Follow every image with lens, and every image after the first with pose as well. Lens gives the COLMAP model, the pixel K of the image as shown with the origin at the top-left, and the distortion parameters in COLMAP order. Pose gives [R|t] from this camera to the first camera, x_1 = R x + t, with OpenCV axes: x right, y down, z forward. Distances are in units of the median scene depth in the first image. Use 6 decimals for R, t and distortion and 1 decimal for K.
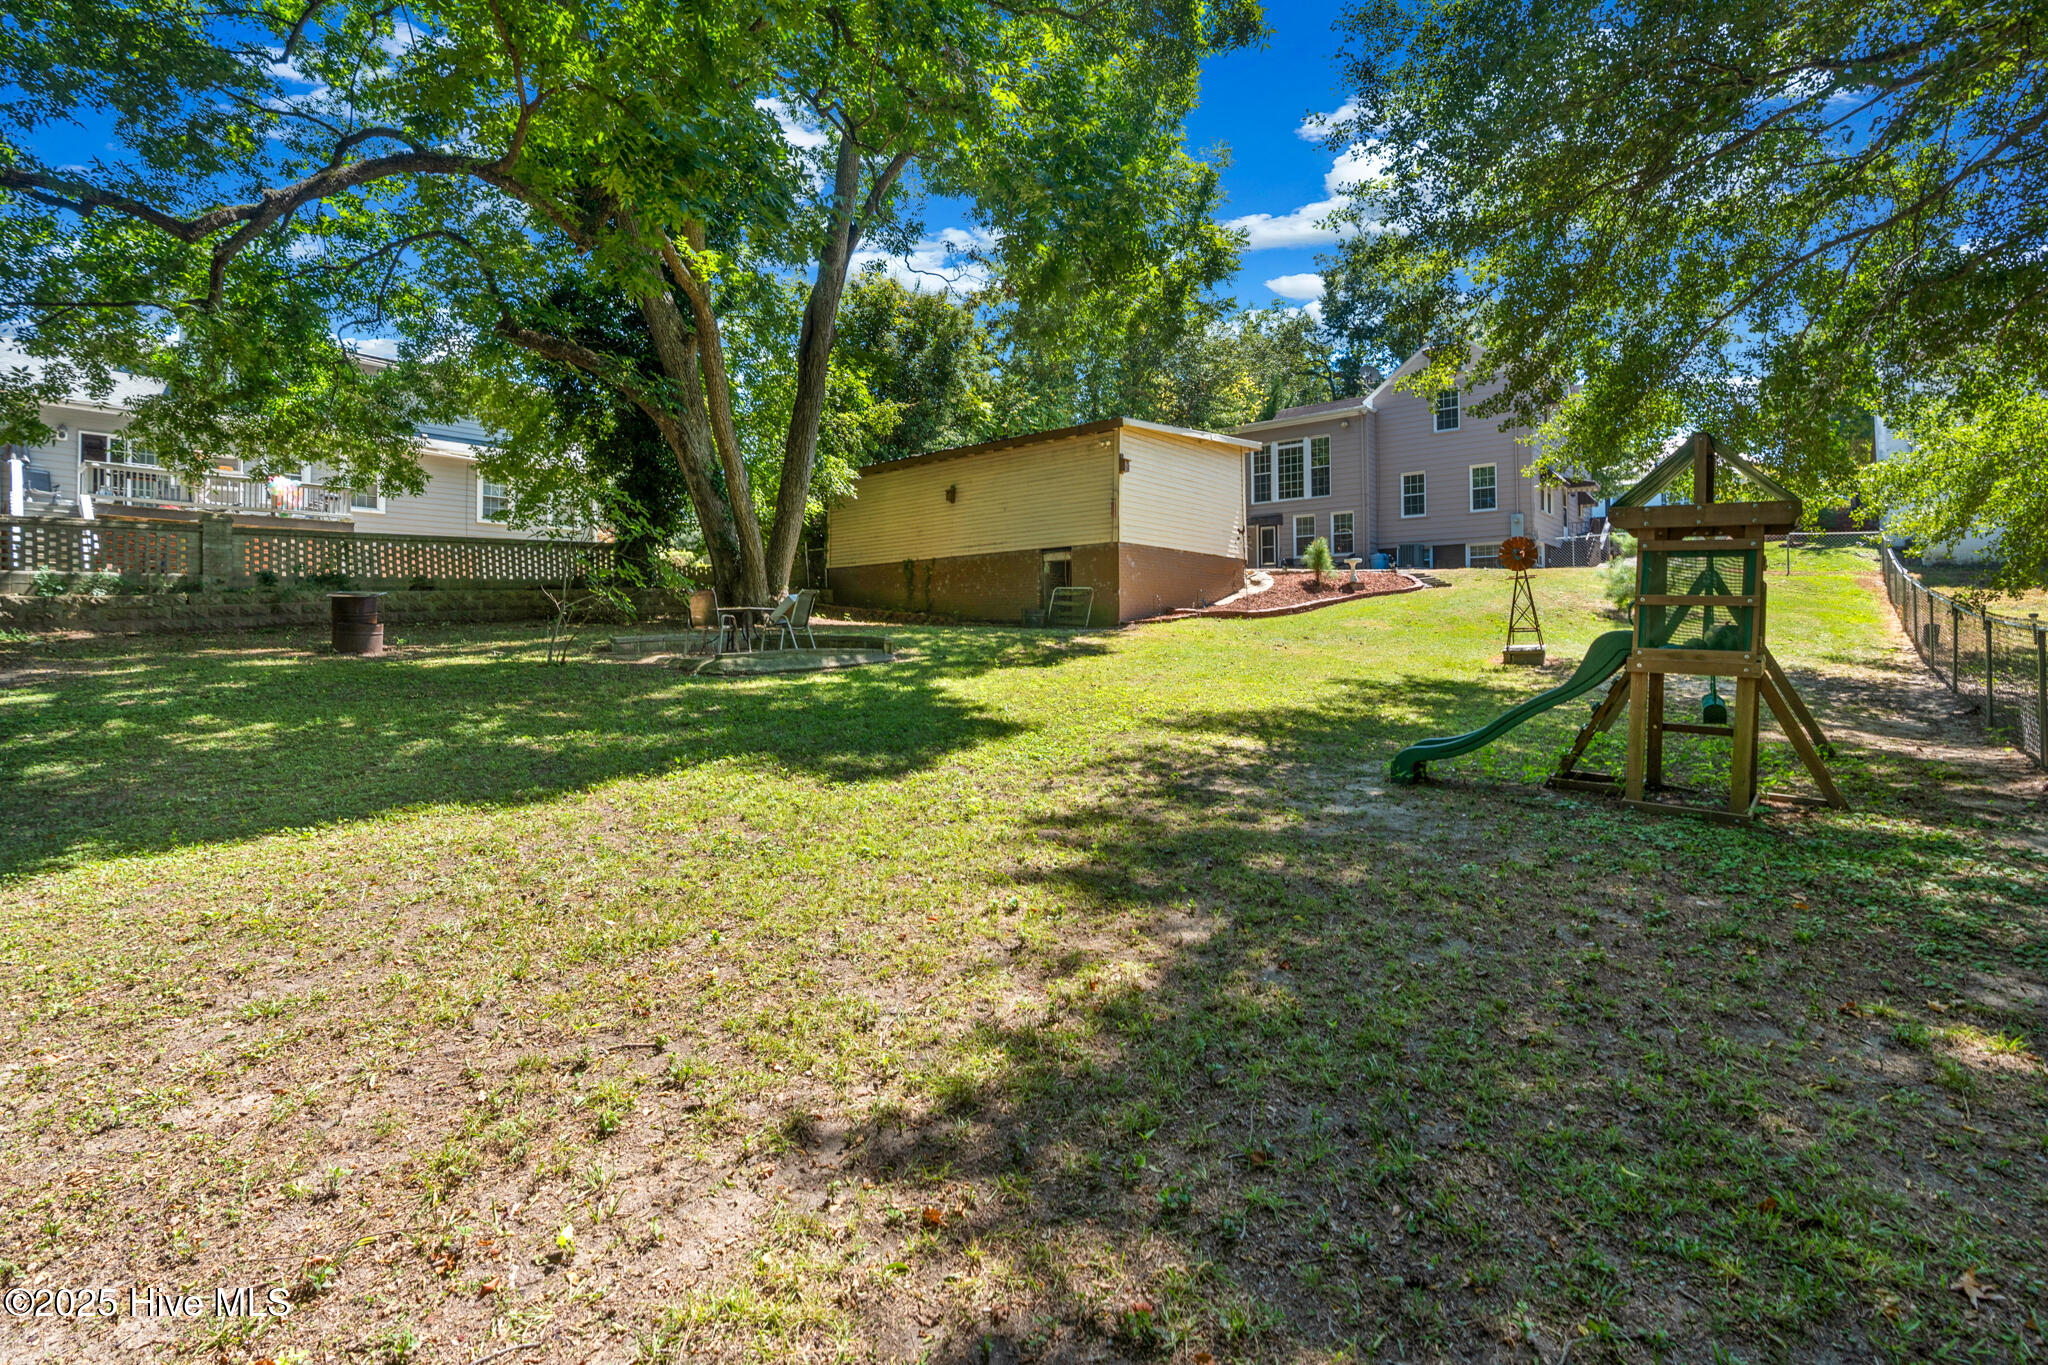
lens RADIAL K [[929.4, 0, 1029.2], [0, 929.4, 666.6], [0, 0, 1]] dist [-0.013004, 0.006638]
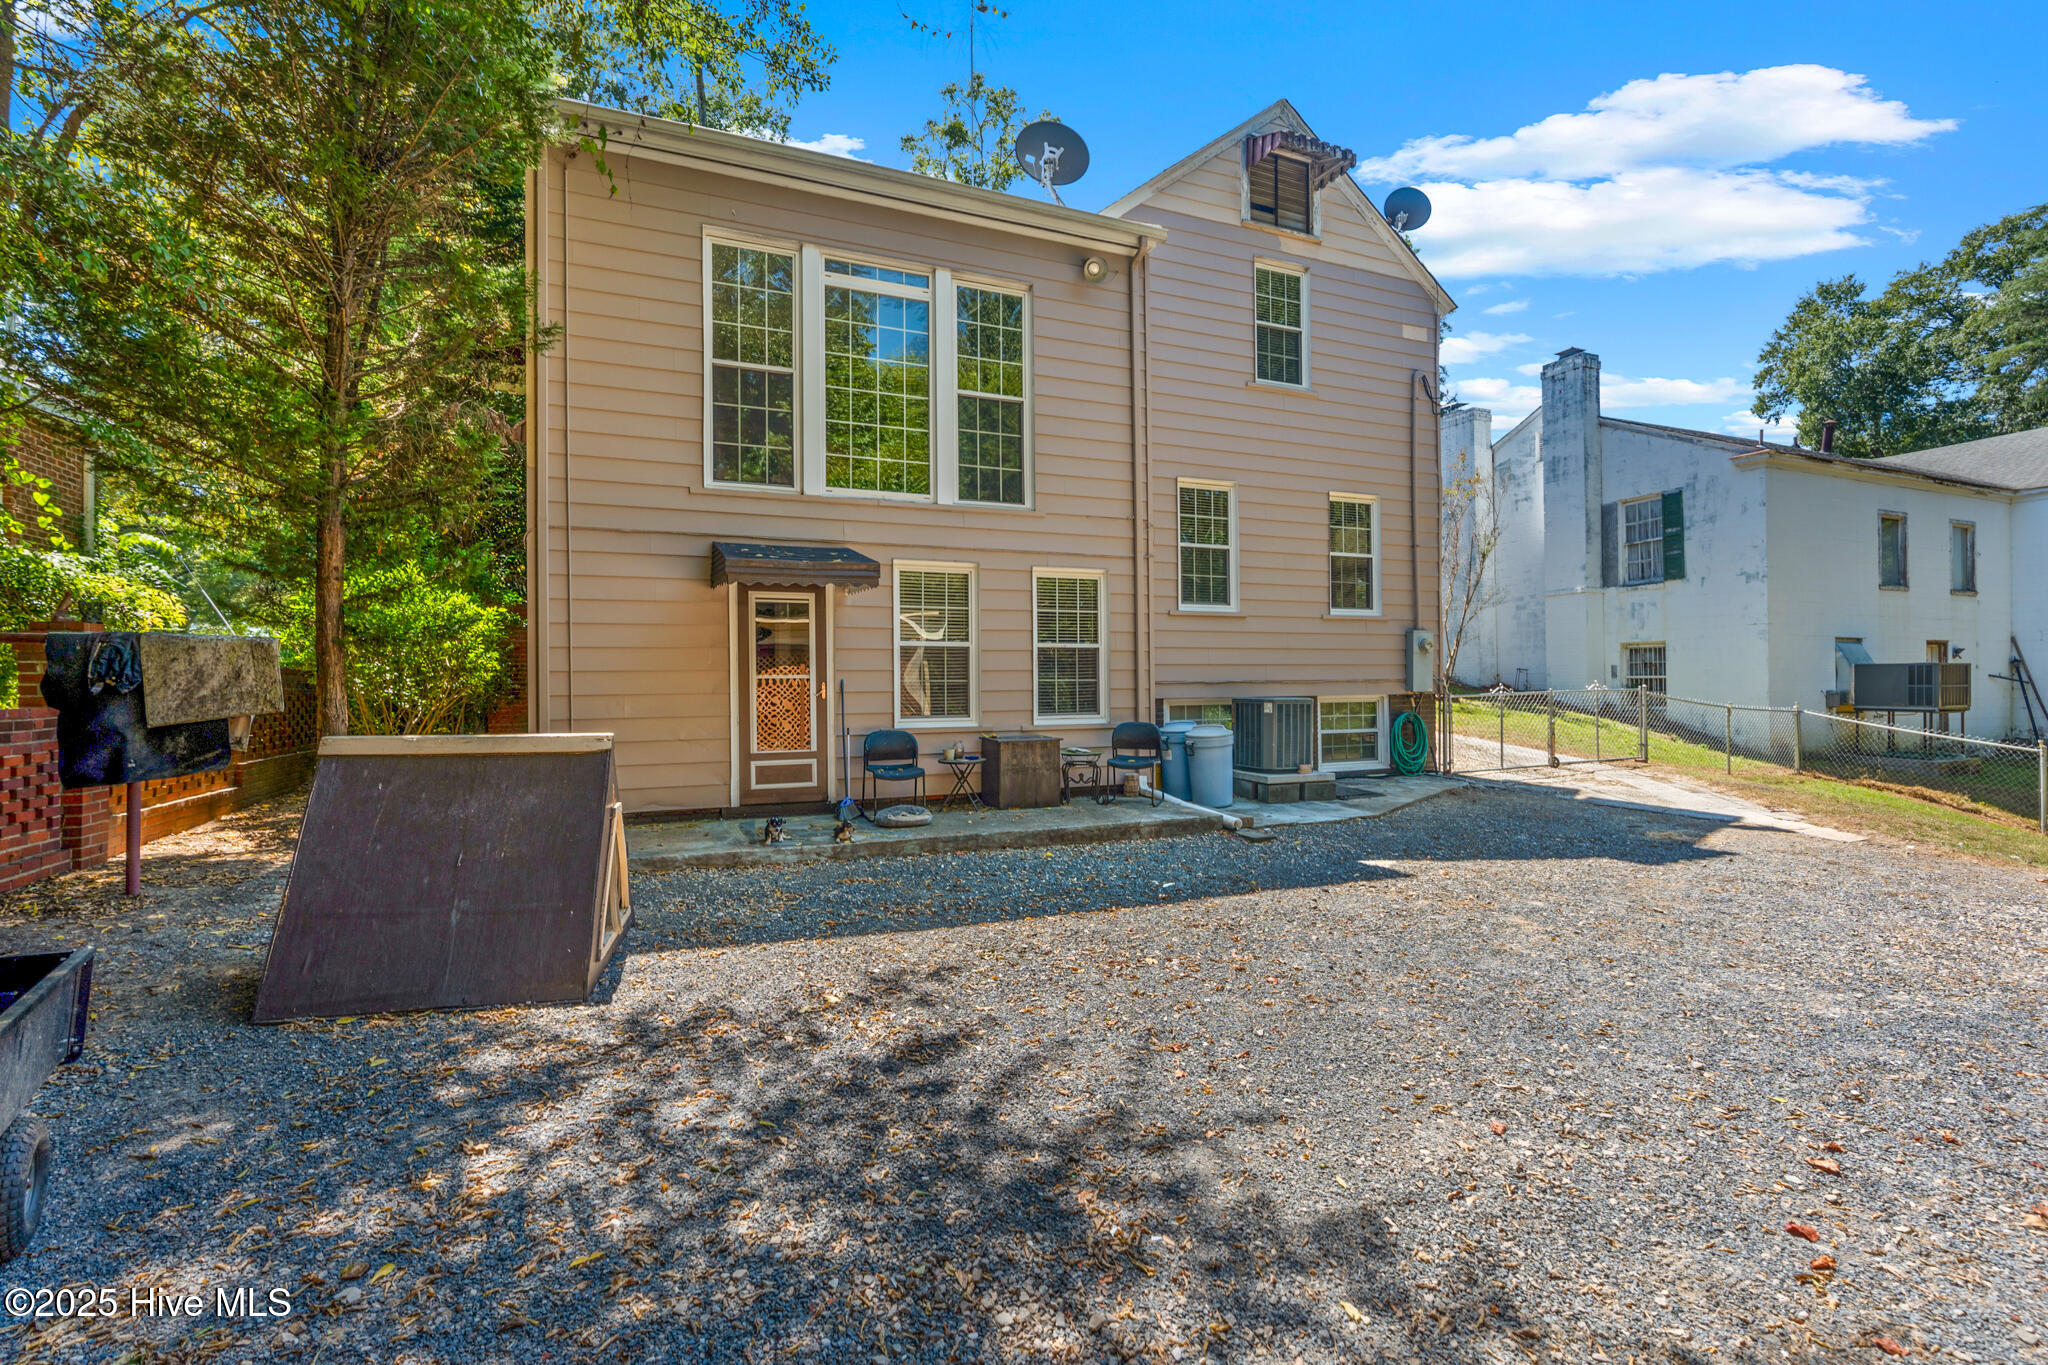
lens RADIAL K [[929.4, 0, 1029.2], [0, 929.4, 666.6], [0, 0, 1]] dist [-0.013004, 0.006638]
pose [[0.442411, 0.019699, 0.896596, 0.074521], [0.037875, 0.998456, -0.040626, -0.123078], [-0.896012, 0.051932, 0.440982, 0.865666]]
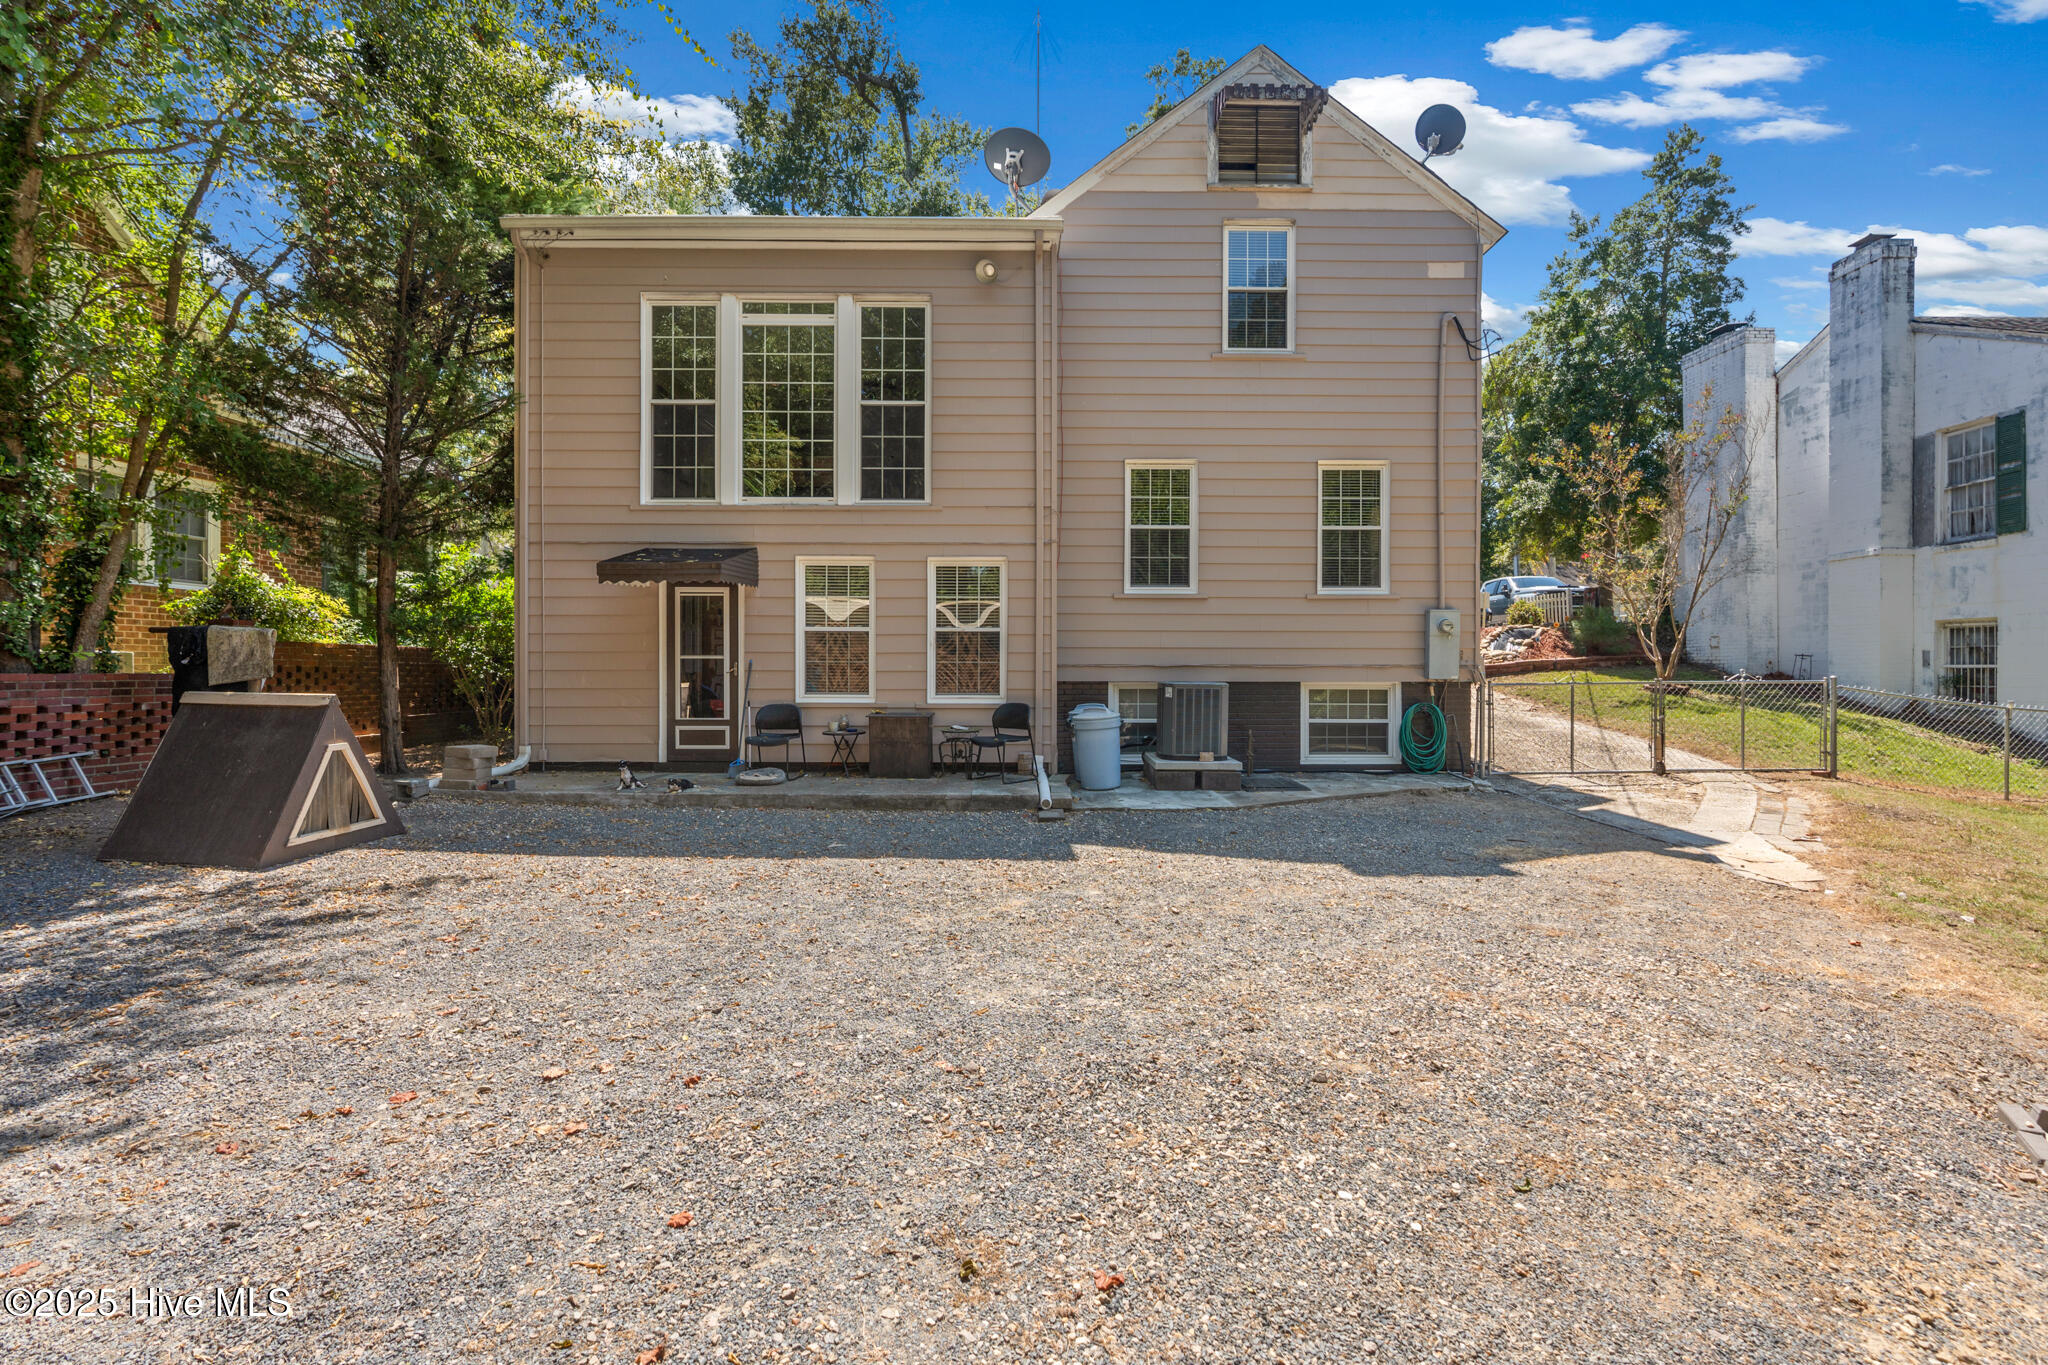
lens RADIAL K [[929.4, 0, 1029.2], [0, 929.4, 666.6], [0, 0, 1]] dist [-0.013004, 0.006638]
pose [[0.756715, 0.009334, 0.653679, 0.150329], [0.016457, 0.999309, -0.033319, -0.118259], [-0.653538, 0.035970, 0.756038, 0.740061]]
